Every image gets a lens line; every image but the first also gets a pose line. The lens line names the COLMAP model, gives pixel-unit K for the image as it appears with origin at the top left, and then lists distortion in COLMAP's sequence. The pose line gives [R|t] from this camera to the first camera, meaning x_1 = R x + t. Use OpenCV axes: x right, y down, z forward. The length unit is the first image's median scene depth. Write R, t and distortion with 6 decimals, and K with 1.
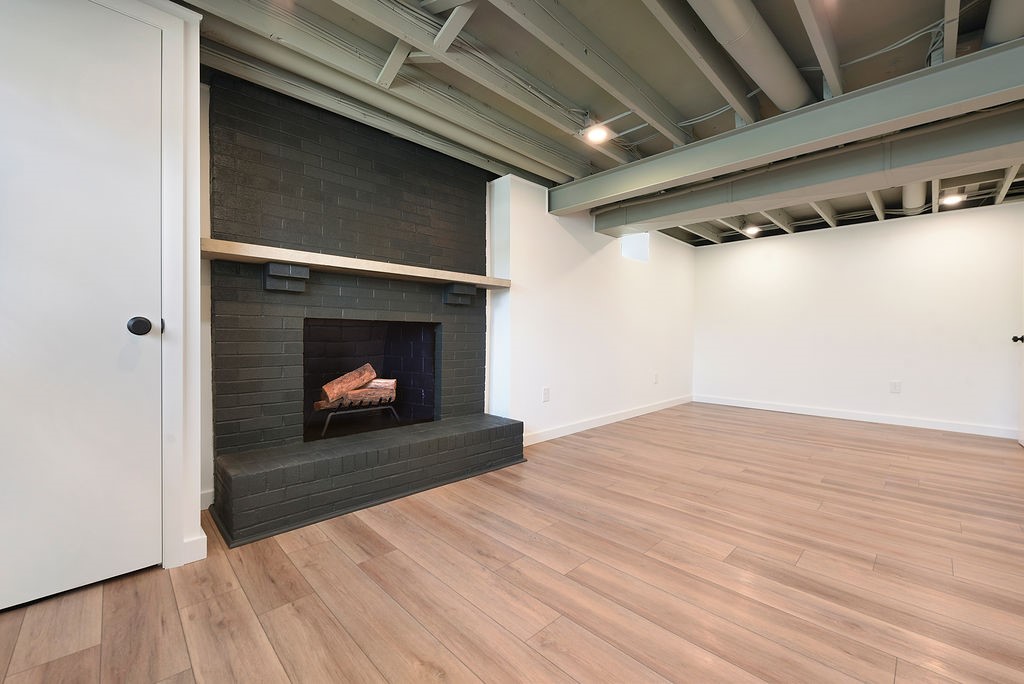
lens RADIAL K [[404.8, 0, 512.0], [0, 404.8, 342.0], [0, 0, 1]] dist [-0.013690, 0.000131]
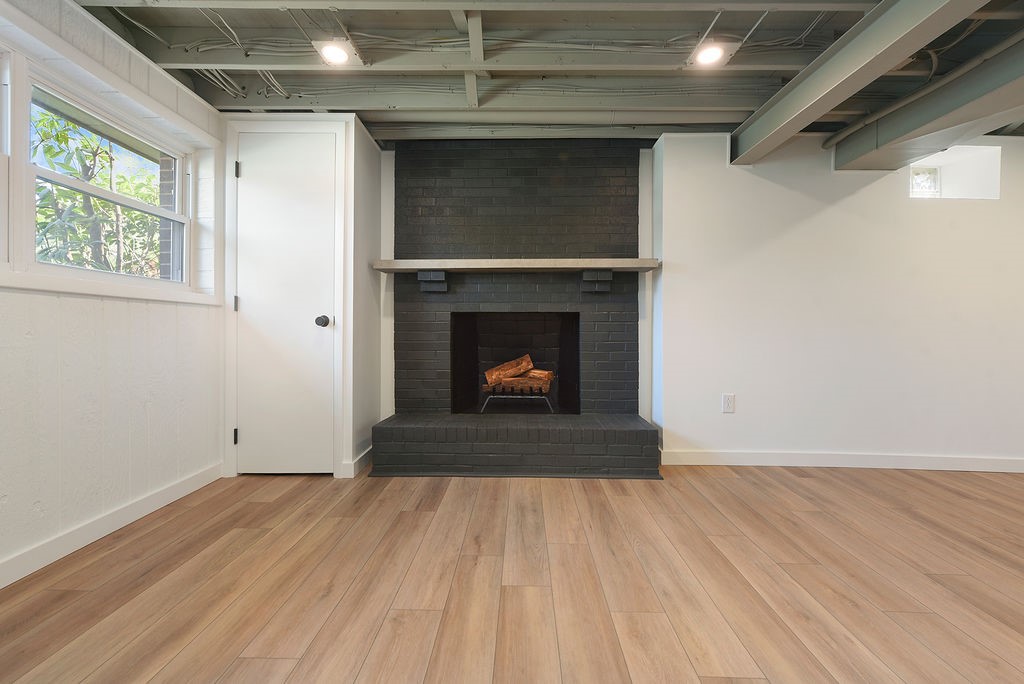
lens RADIAL K [[430.5, 0, 513.0], [0, 430.5, 323.9], [0, 0, 1]] dist [0.000728, 0.000297]
pose [[0.697131, -0.020919, -0.716638, 0.532082], [-0.012204, 0.999083, -0.041036, 0.026194], [0.716840, 0.037354, 0.696237, 0.213065]]
